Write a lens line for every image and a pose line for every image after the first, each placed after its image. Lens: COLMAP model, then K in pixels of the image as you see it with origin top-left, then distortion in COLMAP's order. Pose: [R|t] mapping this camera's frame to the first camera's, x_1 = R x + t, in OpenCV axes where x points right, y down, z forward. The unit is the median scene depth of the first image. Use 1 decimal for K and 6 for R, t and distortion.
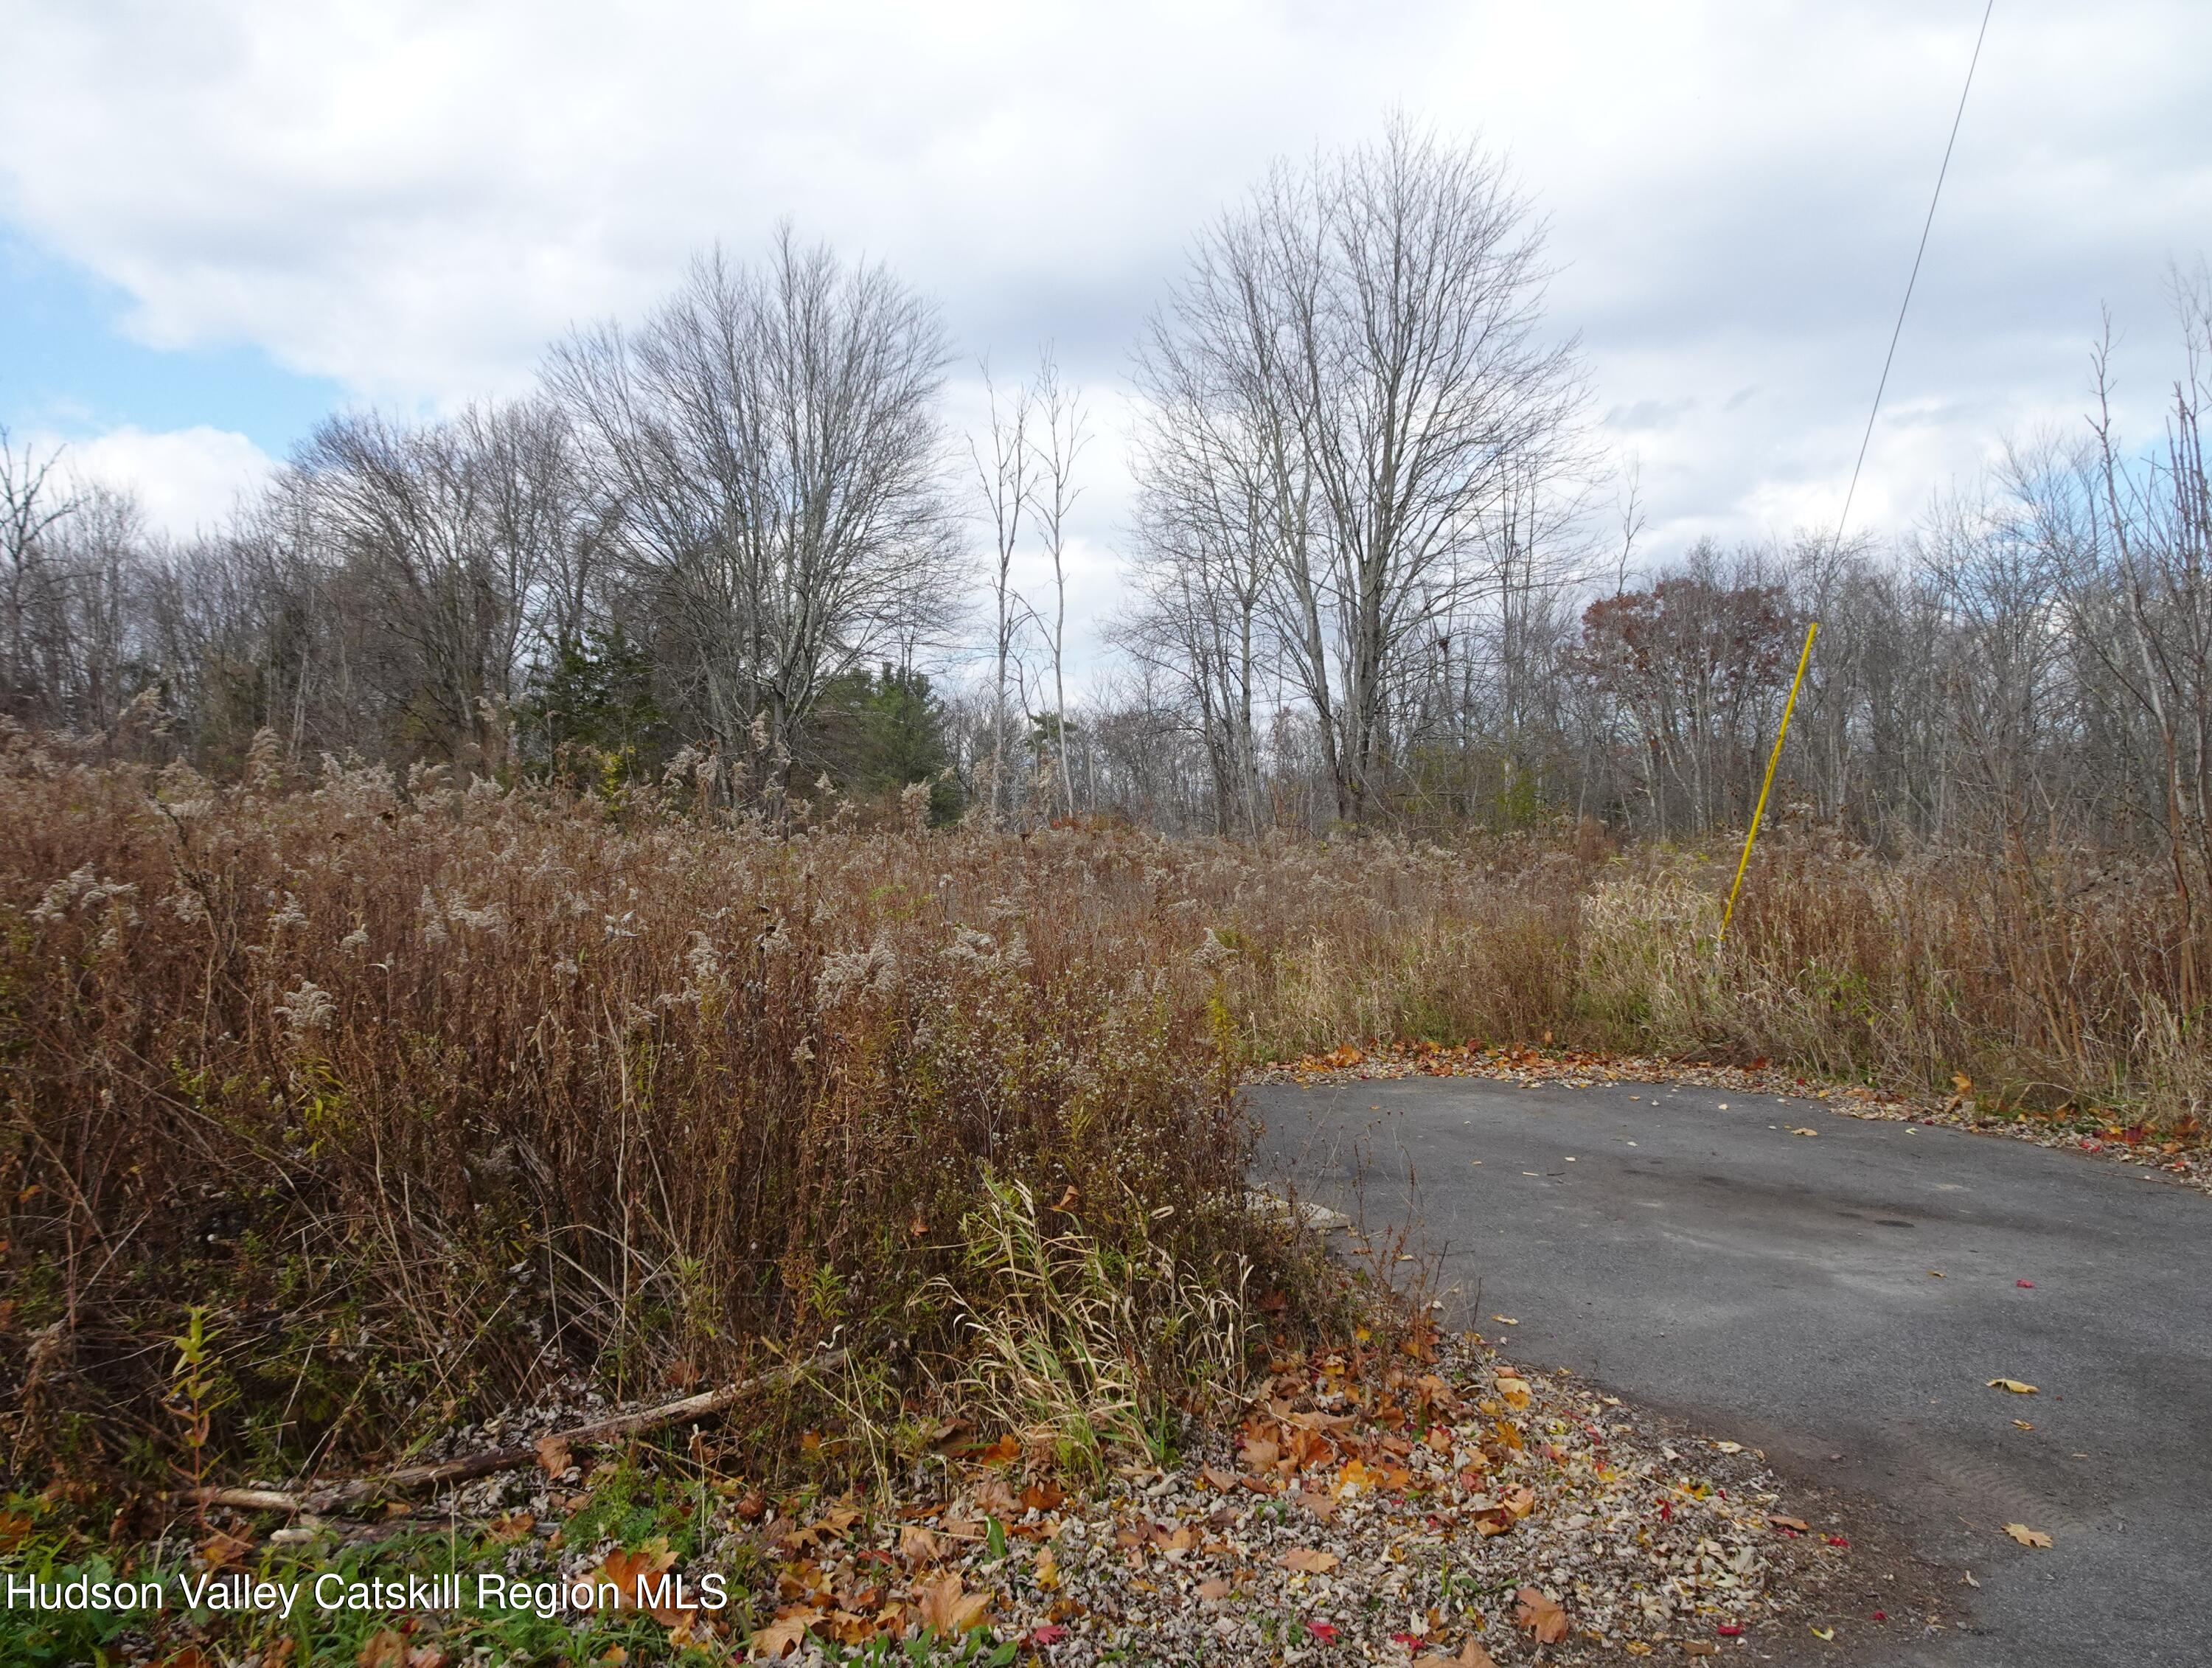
lens RADIAL K [[1556.3, 0, 1049.6], [0, 1556.3, 835.4], [0, 0, 1]] dist [0.009394, 0.002721]
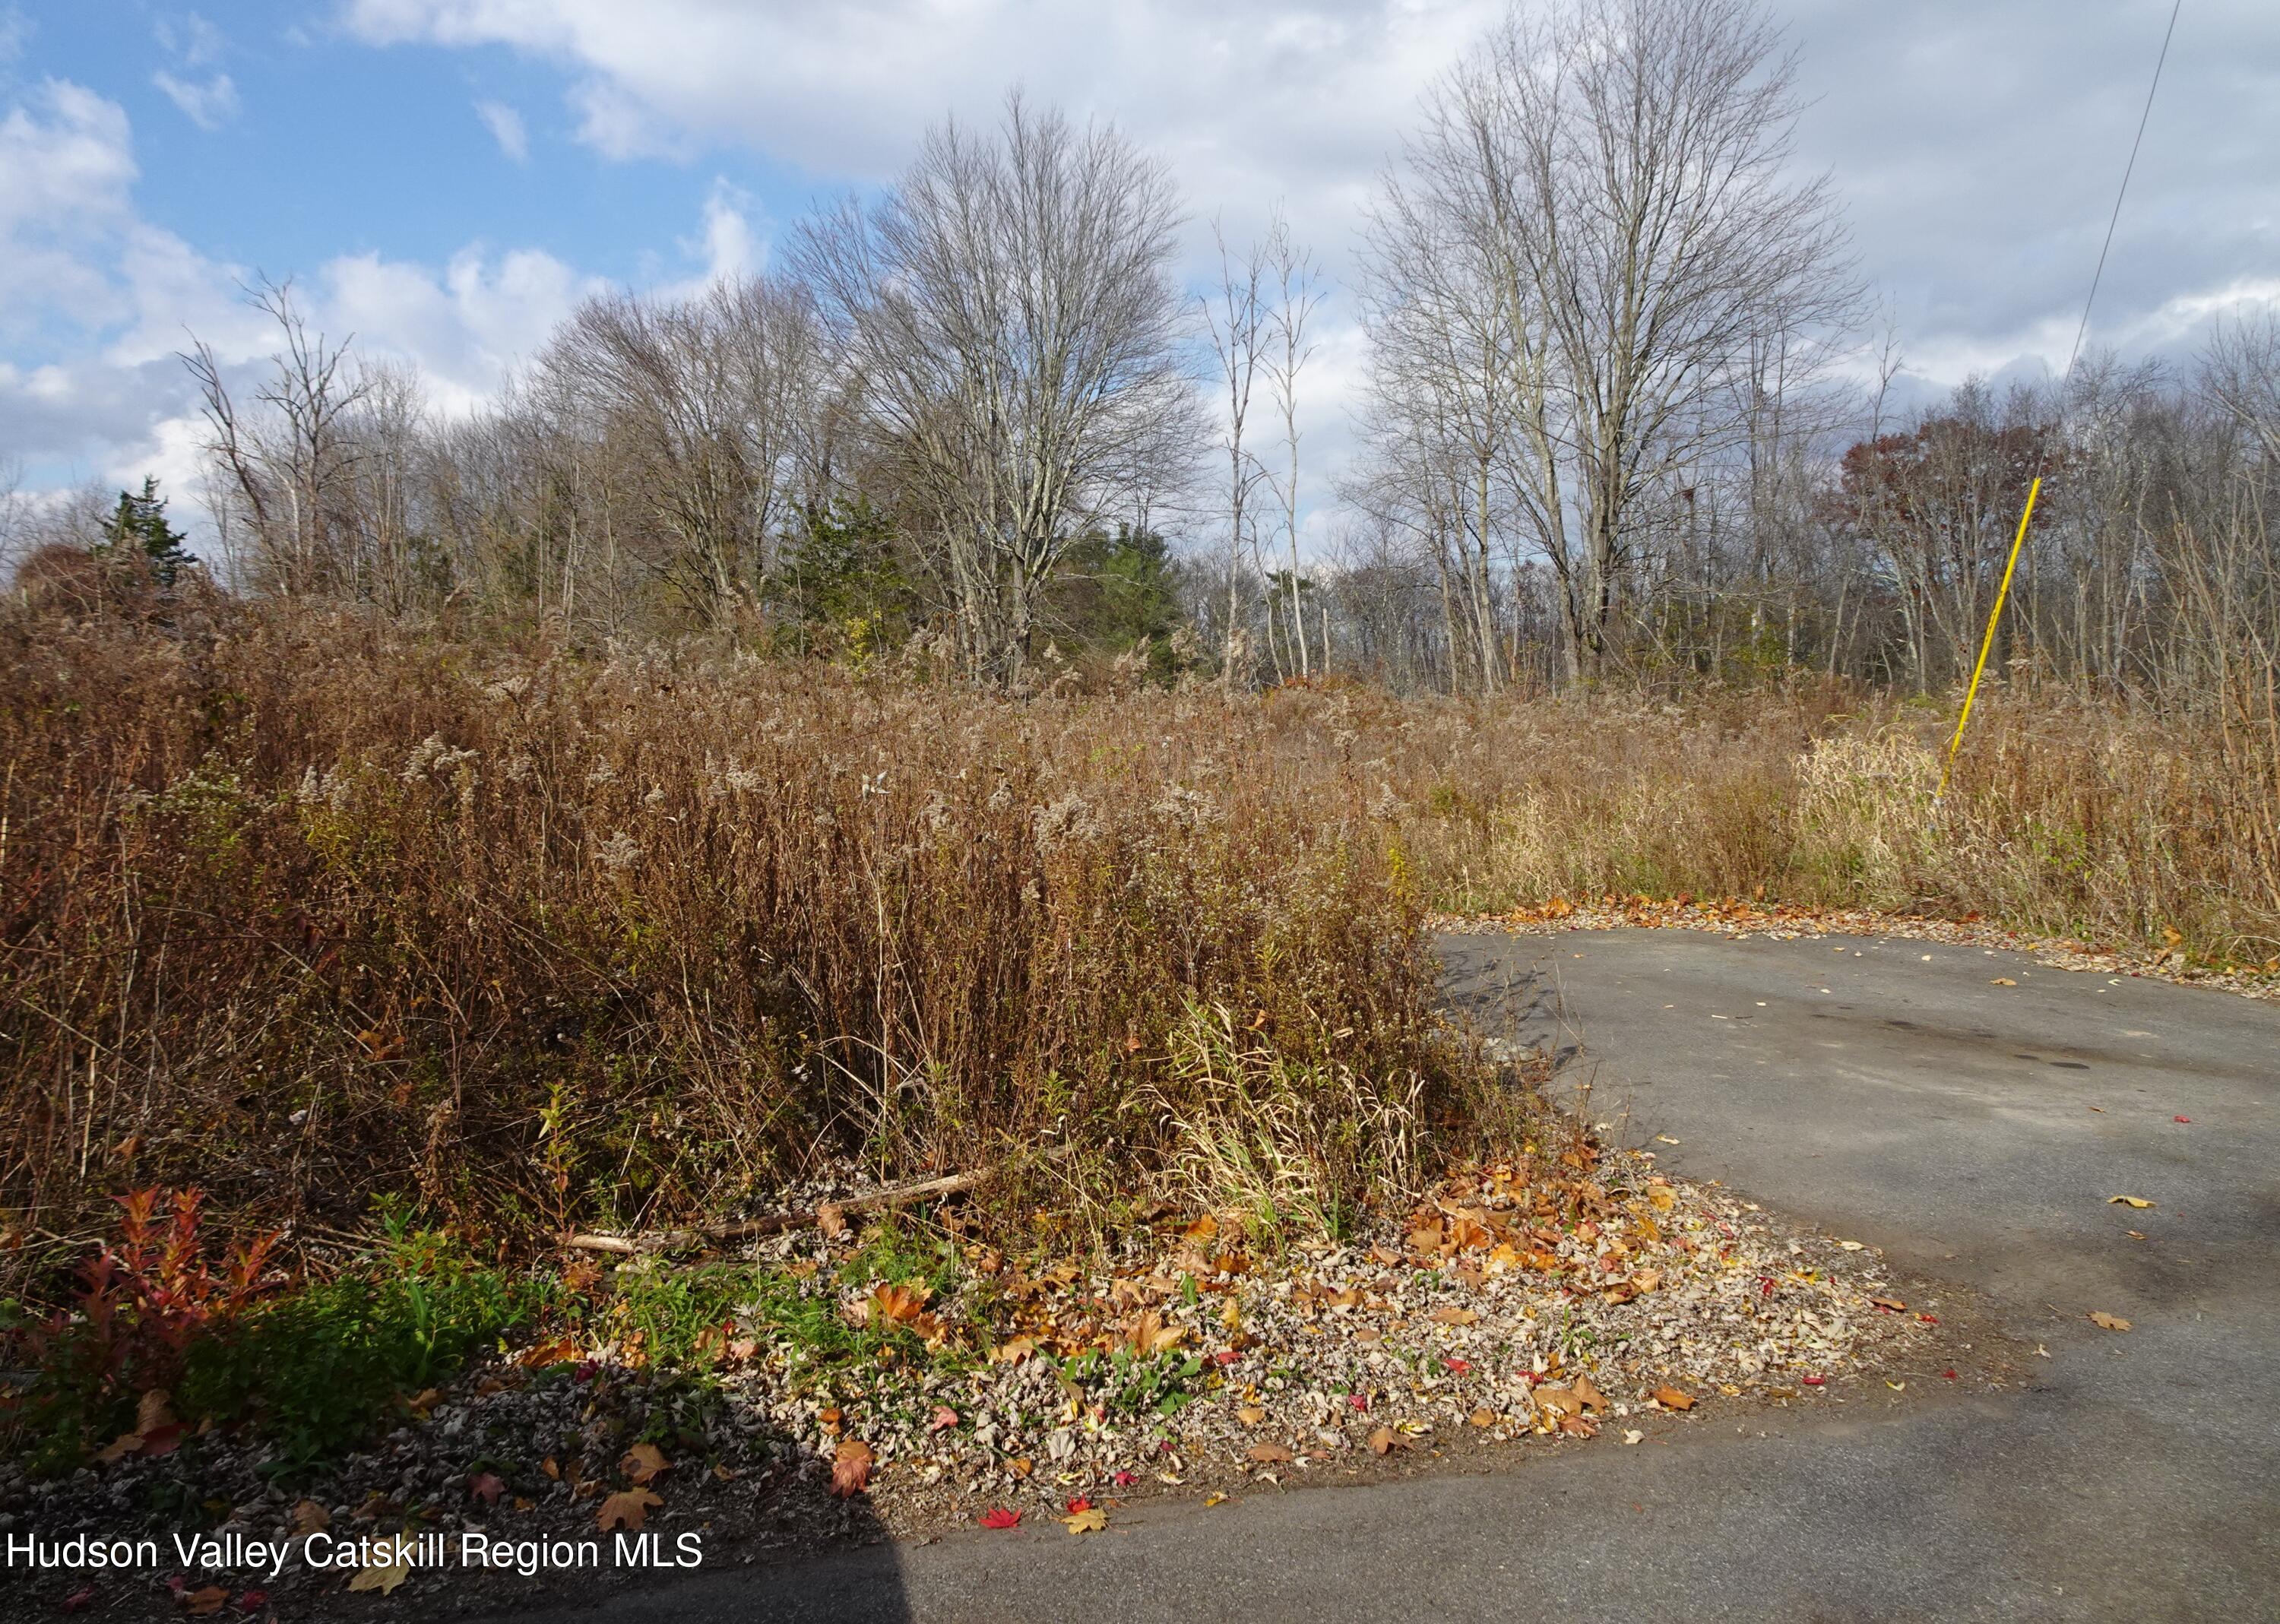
lens RADIAL K [[1644.3, 0, 1146.8], [0, 1644.3, 766.7], [0, 0, 1]] dist [0.007087, 0.005013]
pose [[0.995045, -0.003713, -0.099352, 0.027306], [0.008421, 0.998859, 0.047008, -0.006523], [0.099064, -0.047611, 0.993941, -0.114396]]
